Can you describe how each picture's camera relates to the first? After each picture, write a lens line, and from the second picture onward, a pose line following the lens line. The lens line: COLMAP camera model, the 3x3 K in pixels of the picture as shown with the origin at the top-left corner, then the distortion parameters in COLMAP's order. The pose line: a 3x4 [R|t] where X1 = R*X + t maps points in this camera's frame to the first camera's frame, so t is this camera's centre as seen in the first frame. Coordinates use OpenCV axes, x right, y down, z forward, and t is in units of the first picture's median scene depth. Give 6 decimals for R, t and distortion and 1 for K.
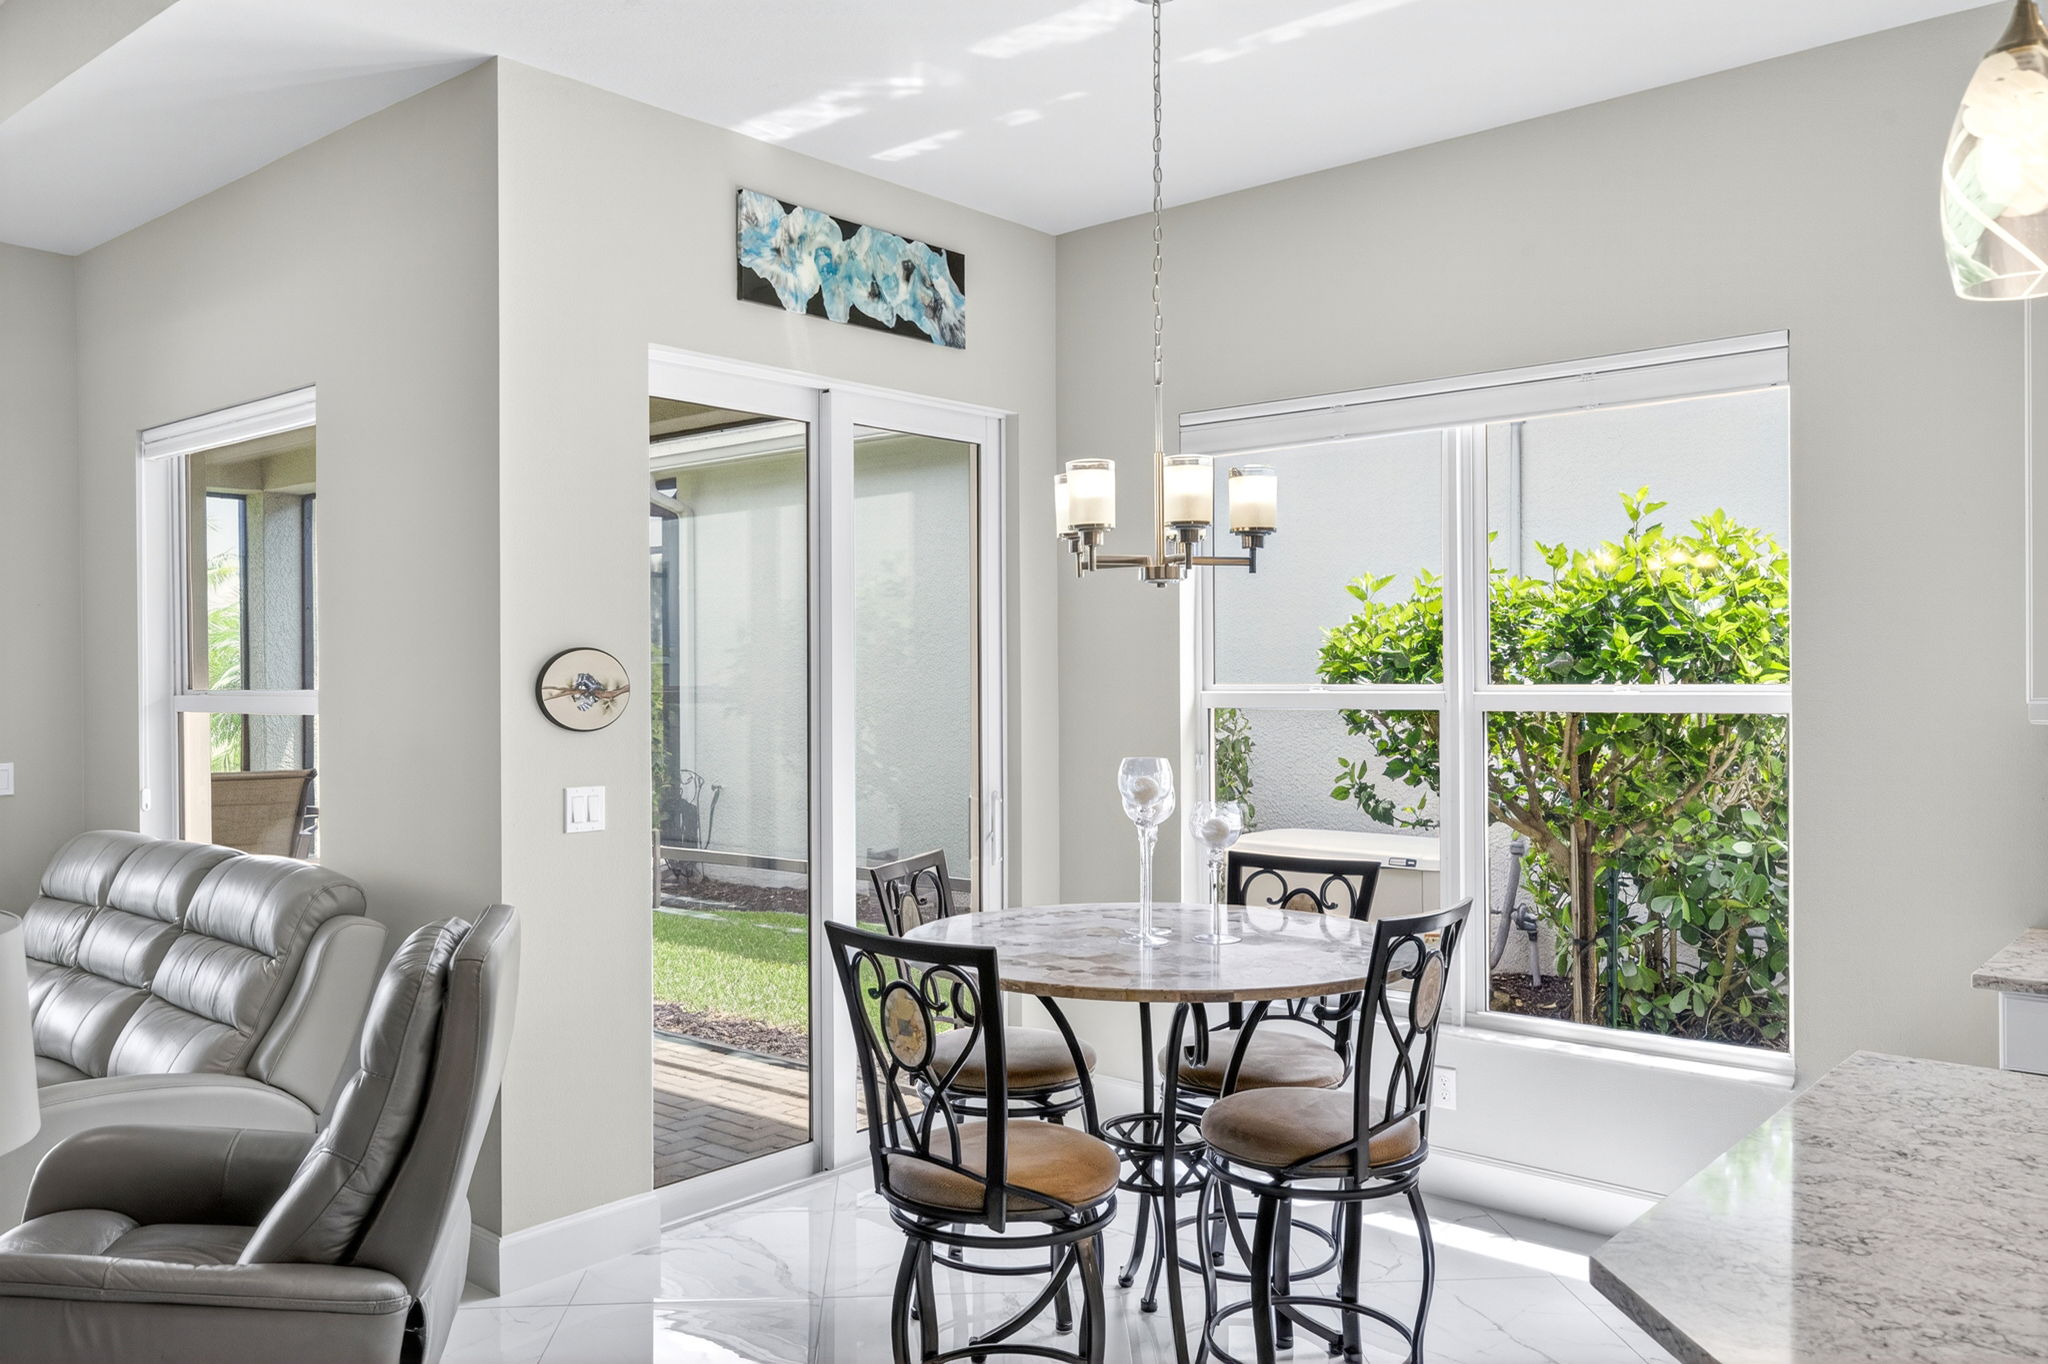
lens RADIAL K [[1592.0, 0, 1026.4], [0, 1592.0, 675.4], [0, 0, 1]] dist [0.058008, 0.001795]
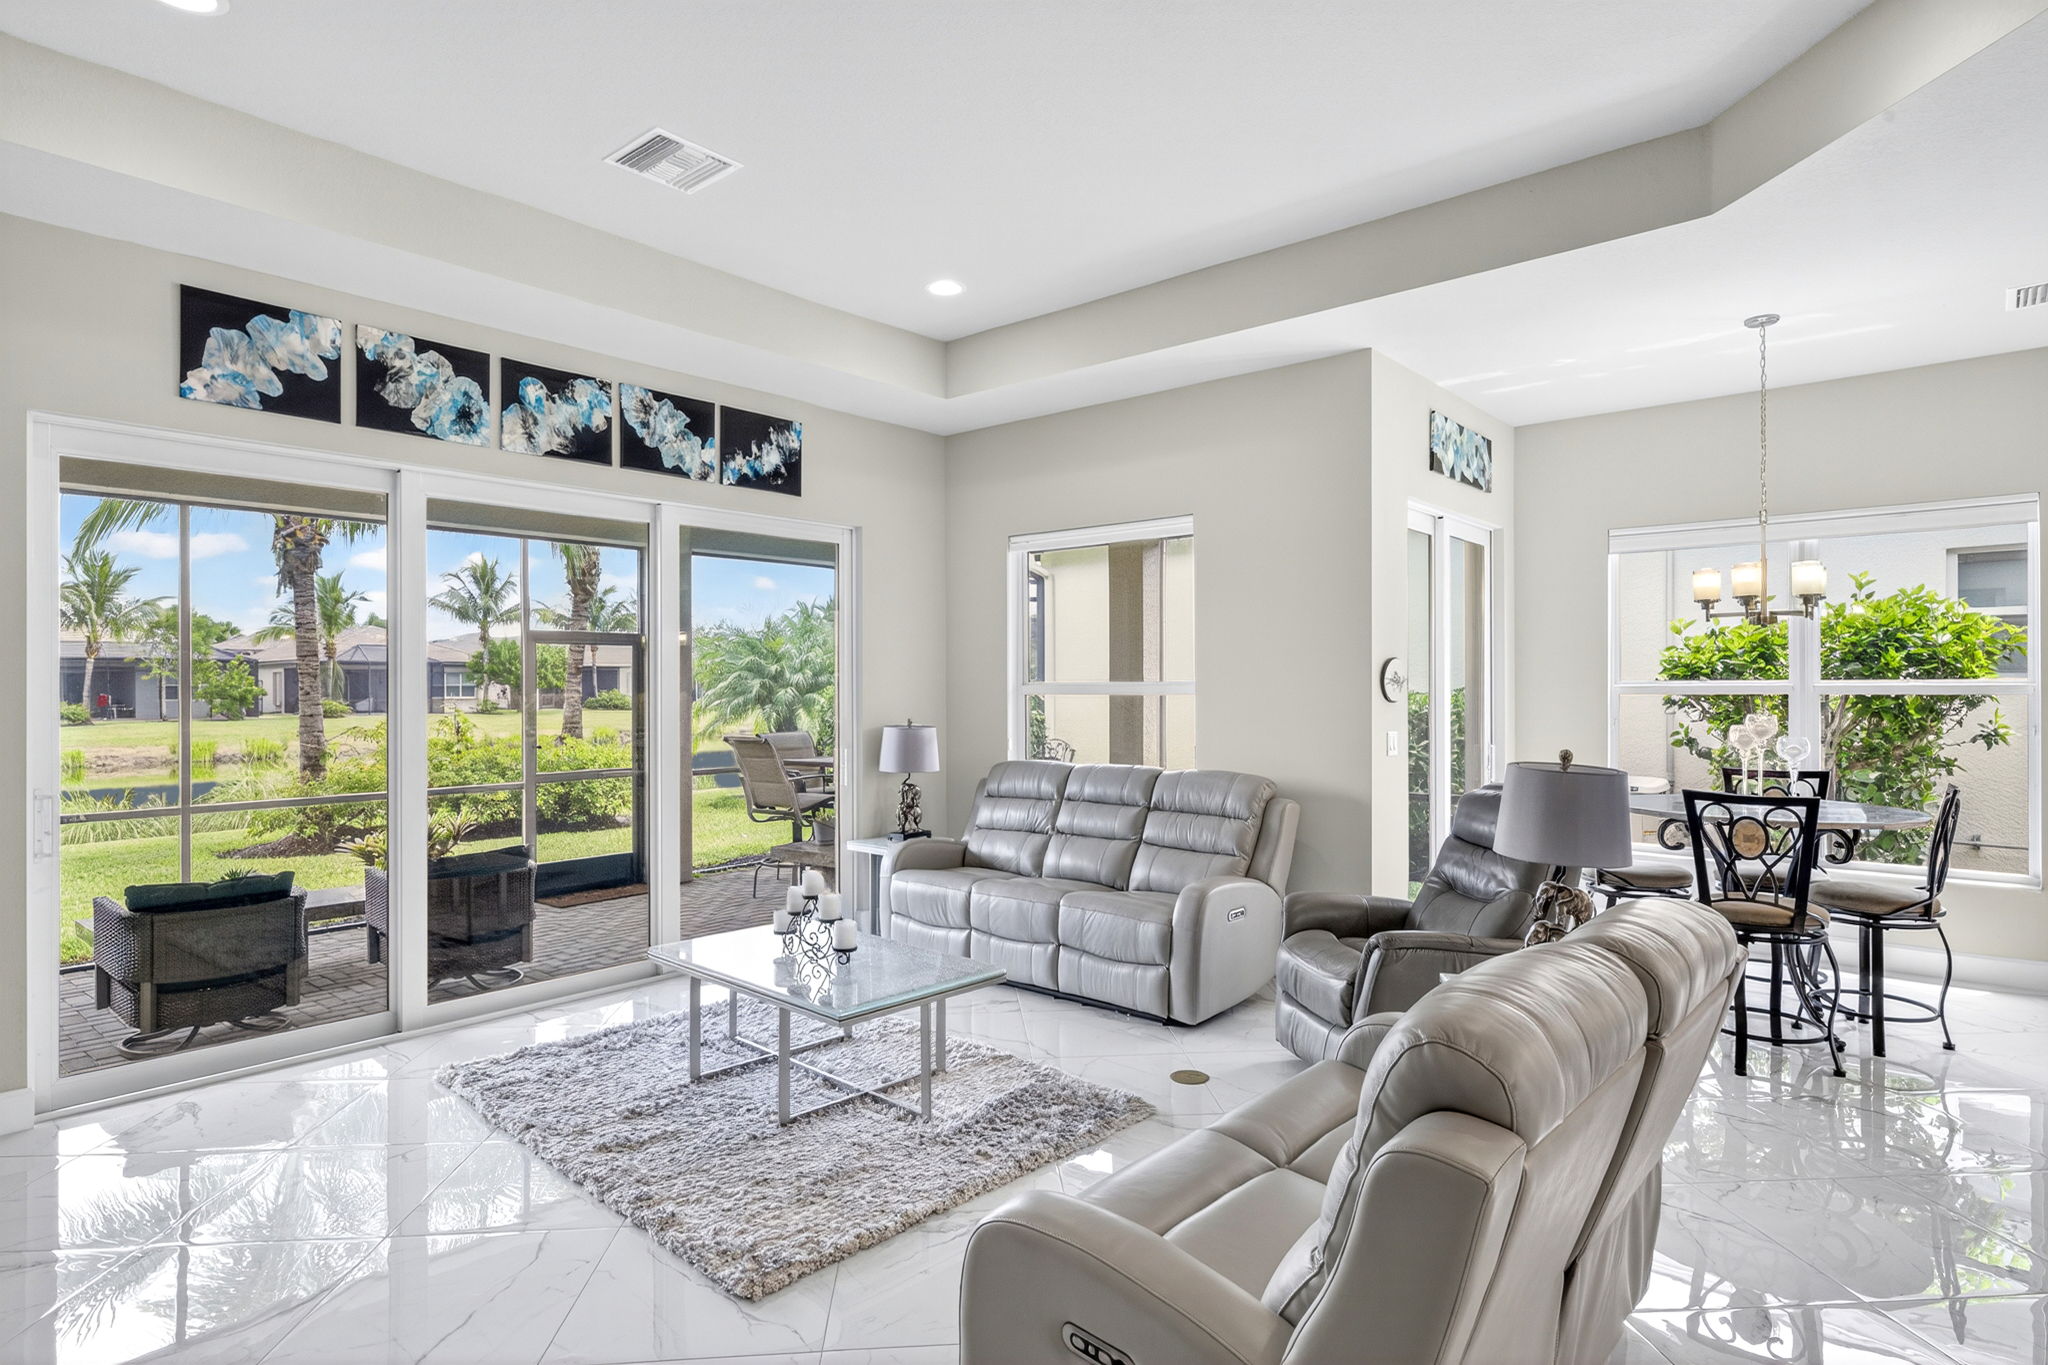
lens RADIAL K [[1090.7, 0, 1024.0], [0, 1090.7, 682.5], [0, 0, 1]] dist [0.016818, 0.000528]
pose [[0.999975, 0.006541, -0.002628, -0.607838], [-0.006542, 0.999979, -0.000249, 0.014700], [0.002627, 0.000266, 0.999997, -0.258157]]
